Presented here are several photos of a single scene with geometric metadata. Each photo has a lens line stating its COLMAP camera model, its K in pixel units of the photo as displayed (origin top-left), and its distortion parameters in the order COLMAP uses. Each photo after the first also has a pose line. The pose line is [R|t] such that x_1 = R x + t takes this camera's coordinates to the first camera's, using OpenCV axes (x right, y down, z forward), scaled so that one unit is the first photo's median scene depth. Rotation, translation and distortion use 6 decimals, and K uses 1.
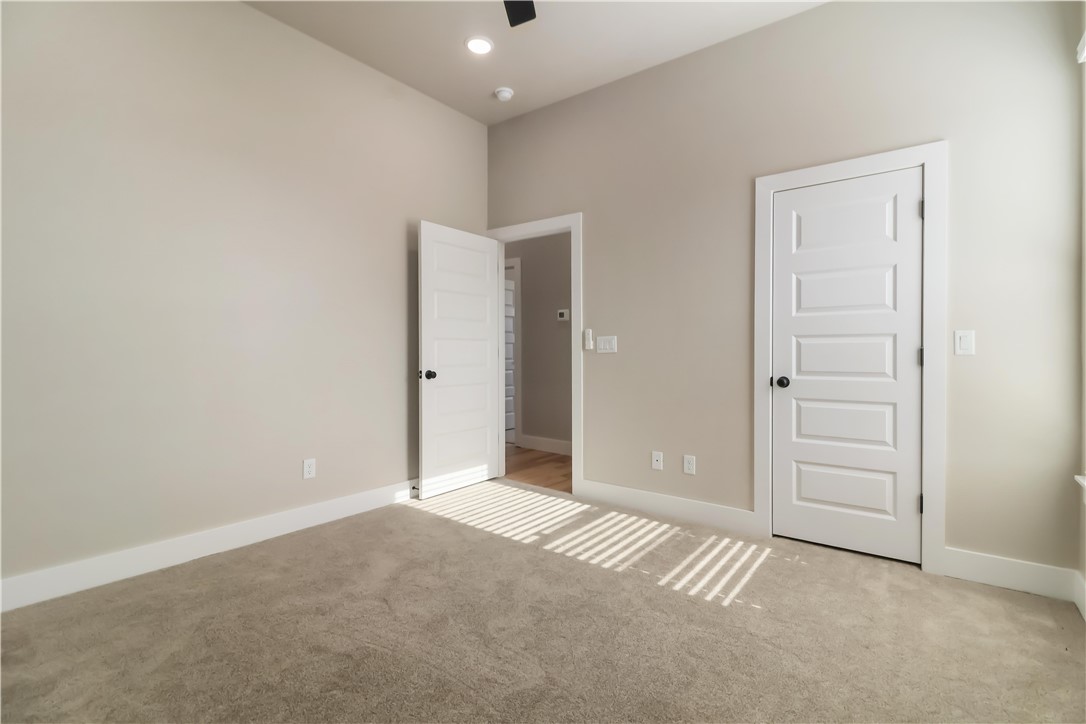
lens RADIAL K [[502.6, 0, 562.4], [0, 502.6, 369.4], [0, 0, 1]] dist [0.024437, -0.016993]
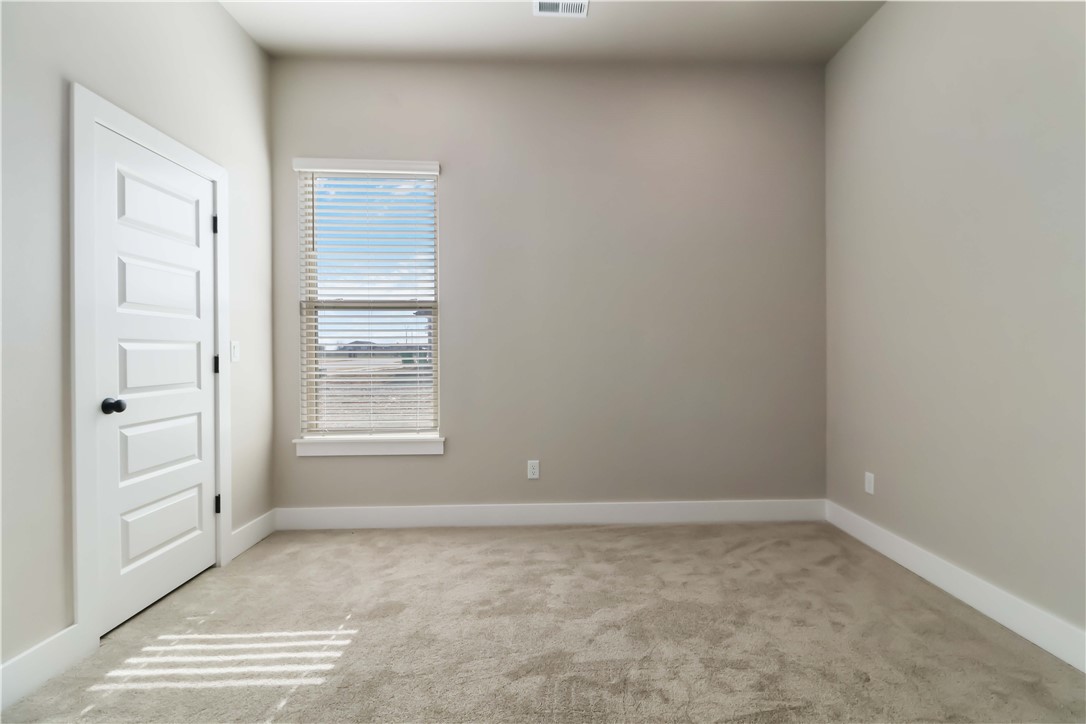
lens RADIAL K [[502.6, 0, 562.4], [0, 502.6, 369.4], [0, 0, 1]] dist [0.024437, -0.016993]
pose [[-0.624945, -0.027385, 0.780188, -0.531251], [0.024254, 0.998221, 0.054466, -0.052401], [-0.780292, 0.052961, -0.623169, 1.045697]]
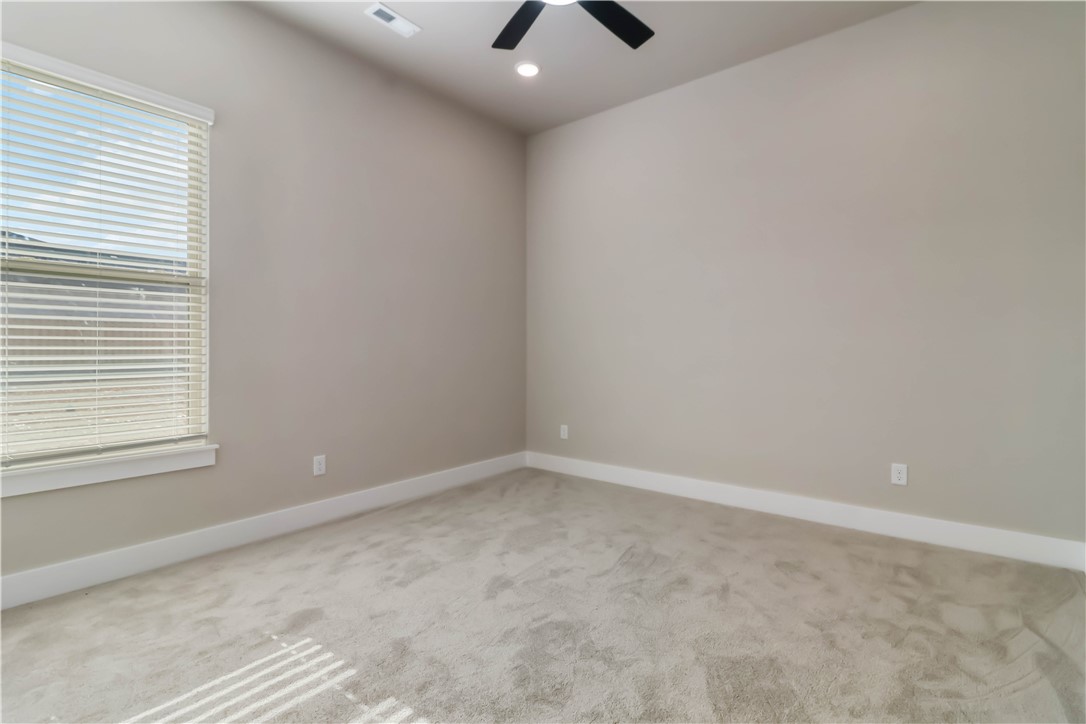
lens RADIAL K [[502.6, 0, 562.4], [0, 502.6, 369.4], [0, 0, 1]] dist [0.024437, -0.016993]
pose [[-0.999637, -0.004346, 0.026588, -0.111143], [-0.002521, 0.997660, 0.068320, -0.047236], [-0.026823, 0.068228, -0.997309, 1.511976]]
